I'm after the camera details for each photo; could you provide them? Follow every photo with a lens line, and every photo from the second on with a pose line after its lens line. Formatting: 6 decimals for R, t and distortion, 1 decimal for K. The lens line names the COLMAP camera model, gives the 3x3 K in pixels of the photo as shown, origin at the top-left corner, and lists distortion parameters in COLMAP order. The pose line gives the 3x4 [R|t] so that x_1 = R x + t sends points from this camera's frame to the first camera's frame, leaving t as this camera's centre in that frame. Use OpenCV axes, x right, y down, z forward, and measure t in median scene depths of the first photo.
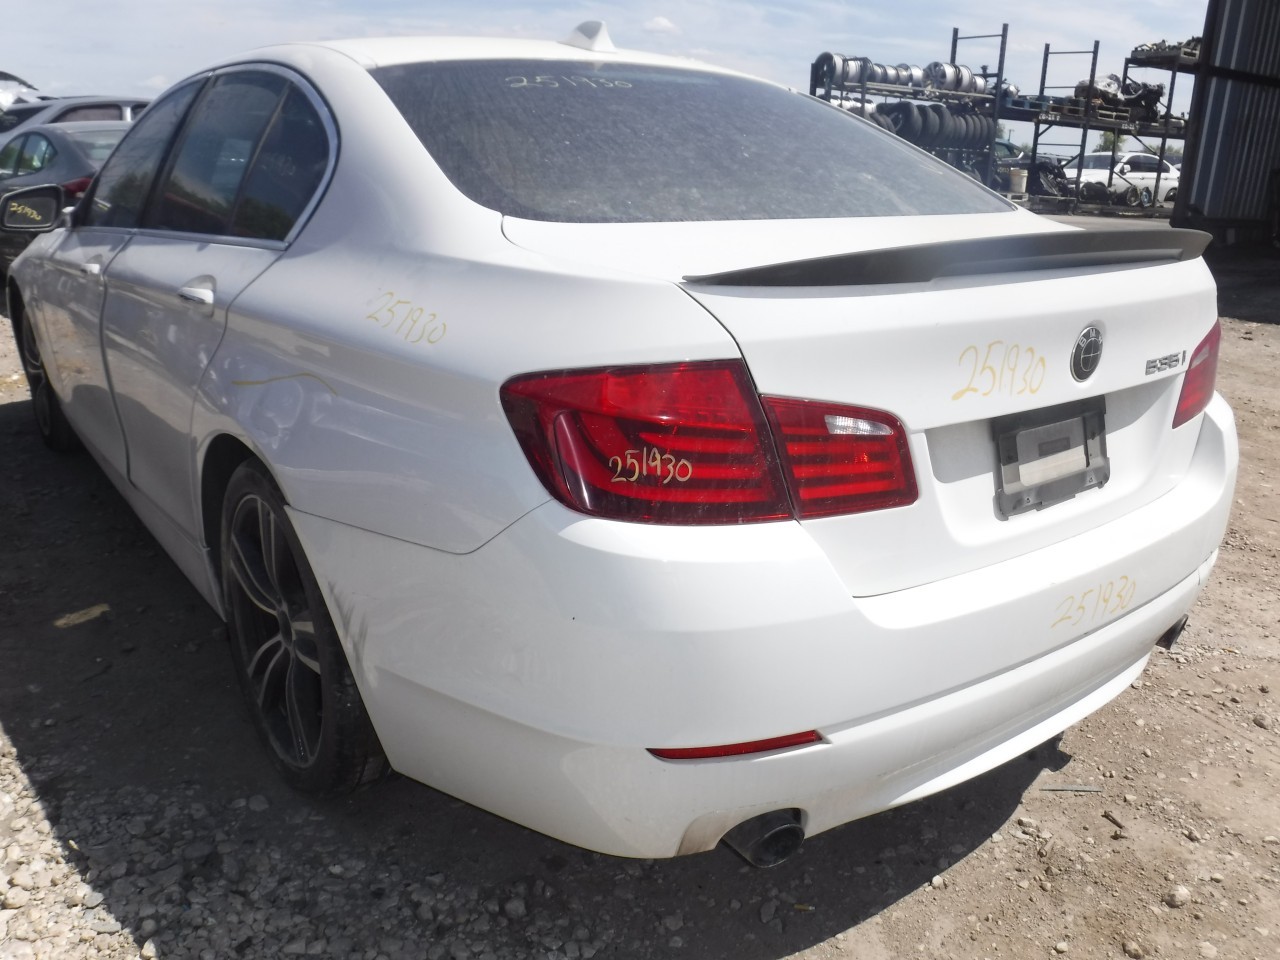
lens RADIAL K [[1049.2, 0, 637.5], [0, 1049.2, 480.5], [0, 0, 1]] dist [-0.087650, 0.019722]
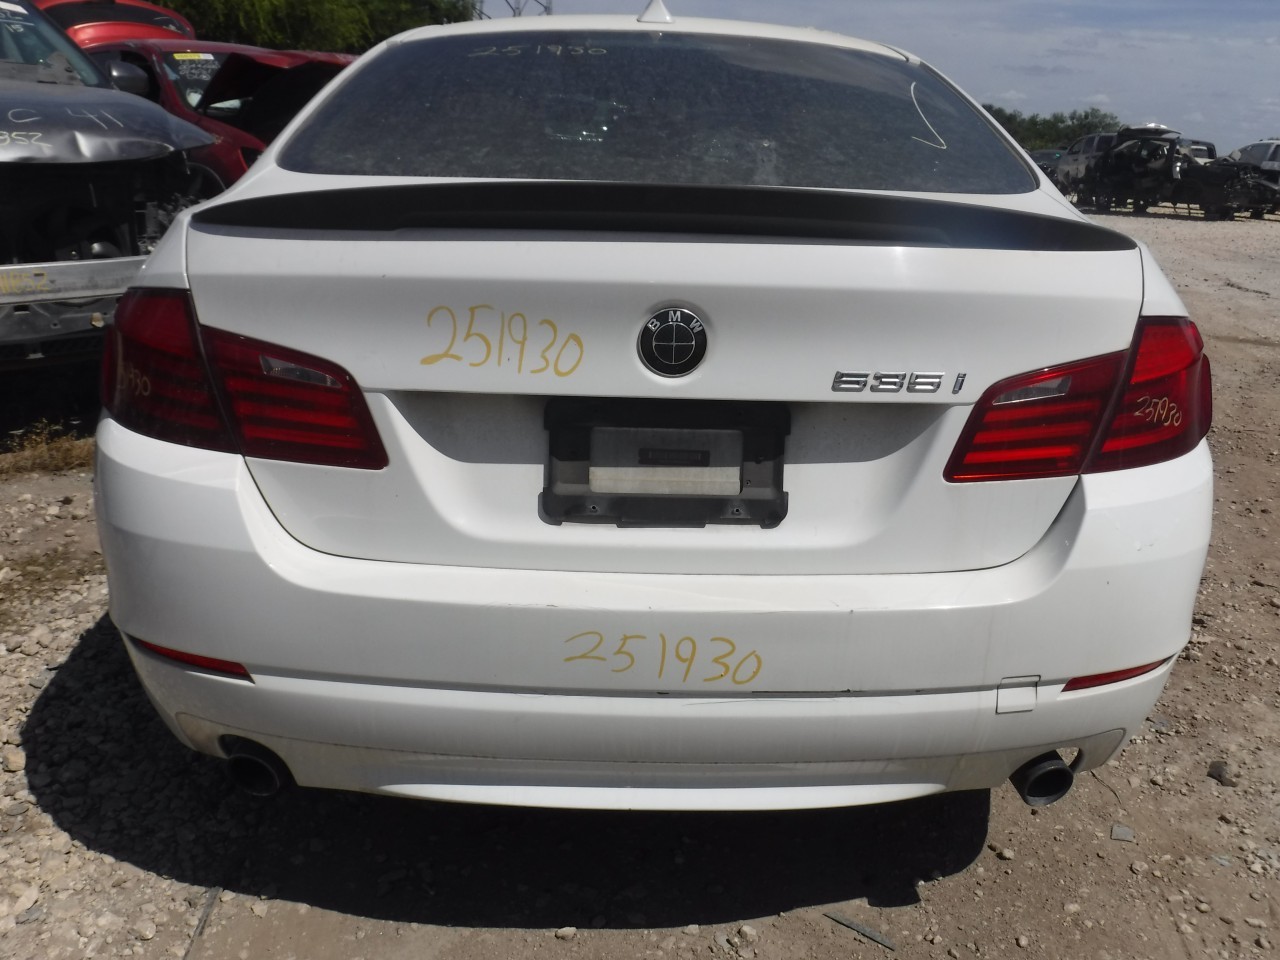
lens RADIAL K [[1049.2, 0, 636.6], [0, 1049.2, 490.6], [0, 0, 1]] dist [-0.087650, 0.019722]
pose [[0.808503, 0.192818, -0.556008, 0.907115], [-0.193185, 0.979403, 0.058734, -0.054275], [0.555880, 0.059926, 0.829099, 0.329336]]
